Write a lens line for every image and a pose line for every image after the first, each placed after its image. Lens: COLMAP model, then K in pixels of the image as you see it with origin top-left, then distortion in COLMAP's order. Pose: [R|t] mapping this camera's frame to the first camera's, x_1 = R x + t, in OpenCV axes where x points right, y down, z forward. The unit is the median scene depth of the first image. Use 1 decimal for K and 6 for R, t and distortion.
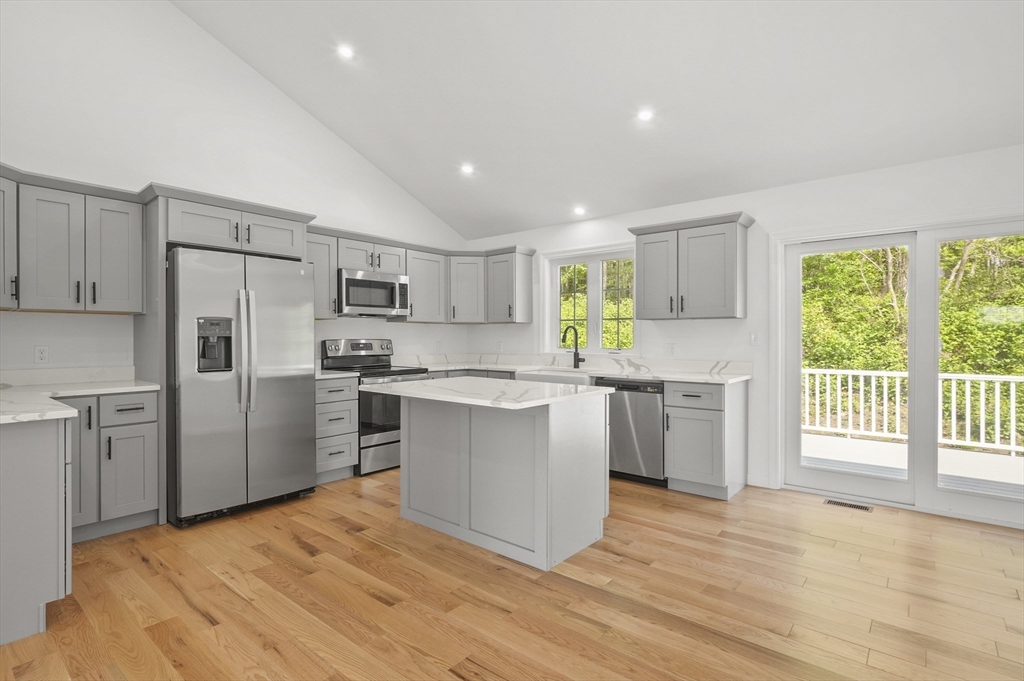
lens RADIAL K [[505.5, 0, 507.8], [0, 505.5, 337.1], [0, 0, 1]] dist [0.006553, -0.006270]
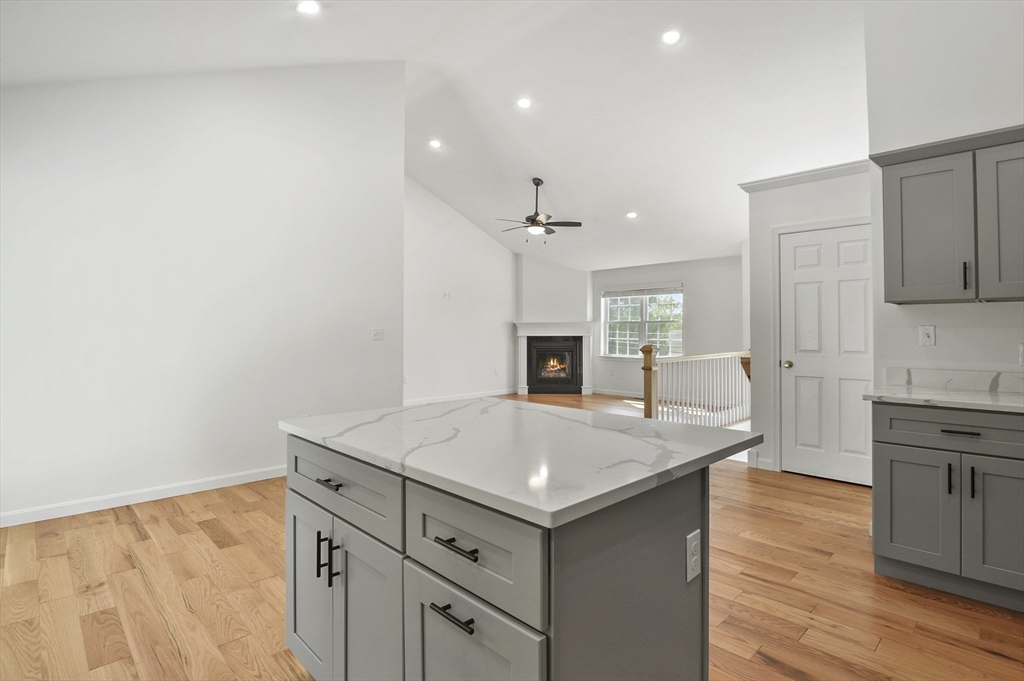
lens RADIAL K [[505.5, 0, 507.5], [0, 505.5, 336.9], [0, 0, 1]] dist [0.006553, -0.006270]
pose [[-0.993984, -0.002477, 0.109499, -0.096560], [-0.001458, 0.999955, 0.009387, 0.000400], [-0.109517, 0.009171, -0.993943, 1.381053]]
